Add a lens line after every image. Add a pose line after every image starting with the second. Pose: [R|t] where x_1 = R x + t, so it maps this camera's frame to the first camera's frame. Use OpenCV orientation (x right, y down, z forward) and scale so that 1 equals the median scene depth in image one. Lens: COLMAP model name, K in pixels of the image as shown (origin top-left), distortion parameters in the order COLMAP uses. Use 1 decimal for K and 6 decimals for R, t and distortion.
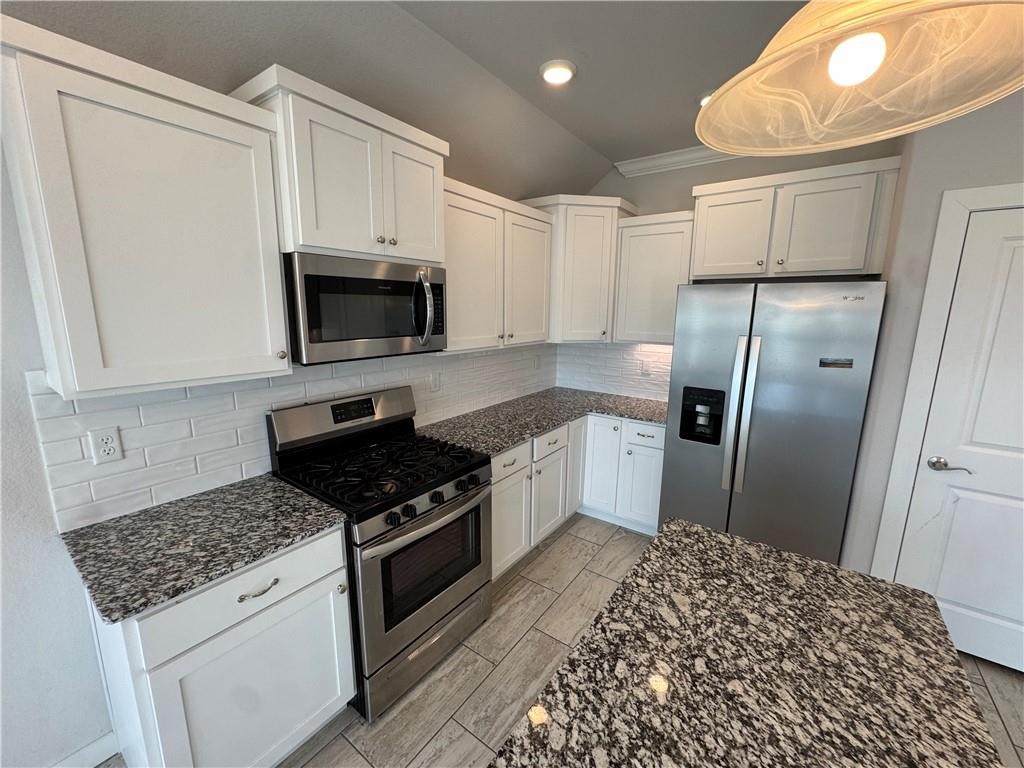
lens RADIAL K [[410.8, 0, 512.4], [0, 410.8, 382.7], [0, 0, 1]] dist [0.000694, 0.000169]
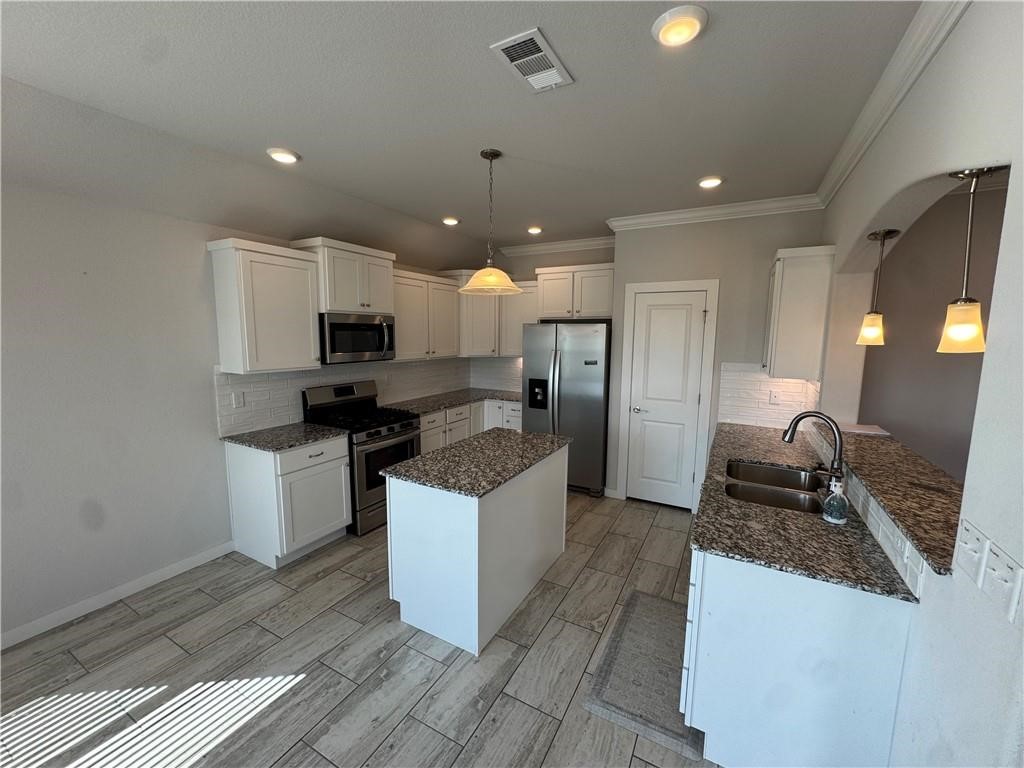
lens RADIAL K [[410.8, 0, 512.5], [0, 410.8, 383.0], [0, 0, 1]] dist [0.000694, 0.000169]
pose [[0.992531, -0.018213, 0.120628, 0.154706], [0.025335, 0.998008, -0.057779, 0.164393], [-0.119335, 0.060404, 0.991015, -0.993429]]
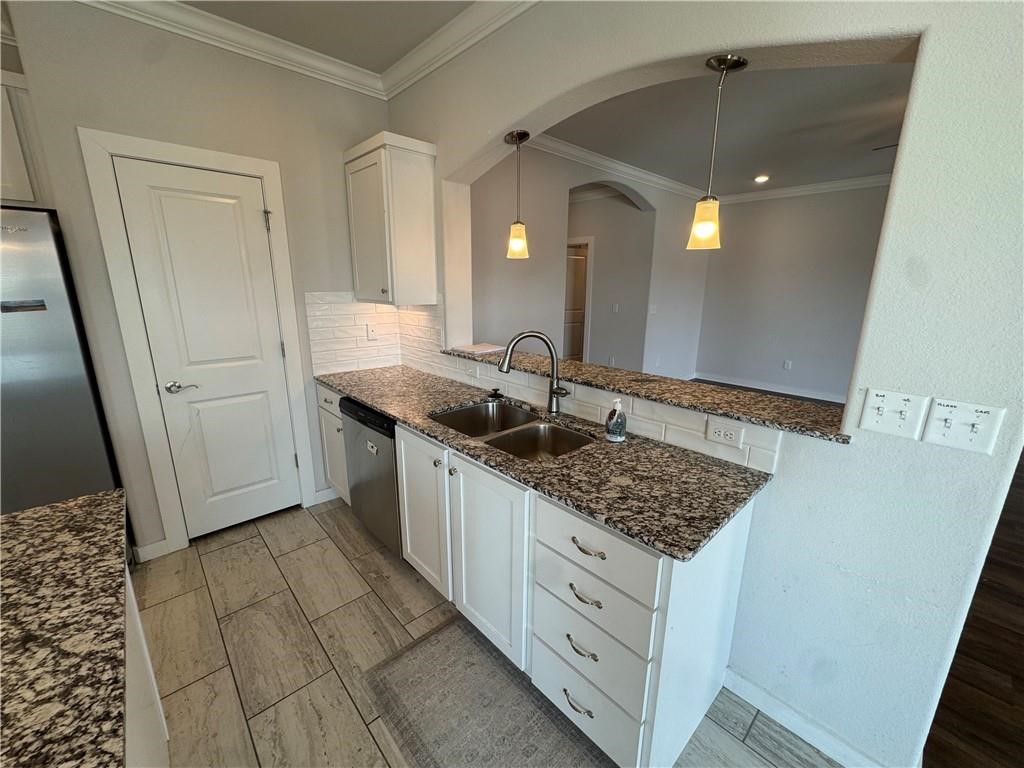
lens RADIAL K [[410.8, 0, 506.1], [0, 410.8, 384.7], [0, 0, 1]] dist [0.000694, 0.000169]
pose [[0.204982, -0.244824, 0.947652, 0.137456], [0.173027, 0.962026, 0.211111, 0.107252], [-0.963350, 0.120696, 0.239560, -0.171883]]
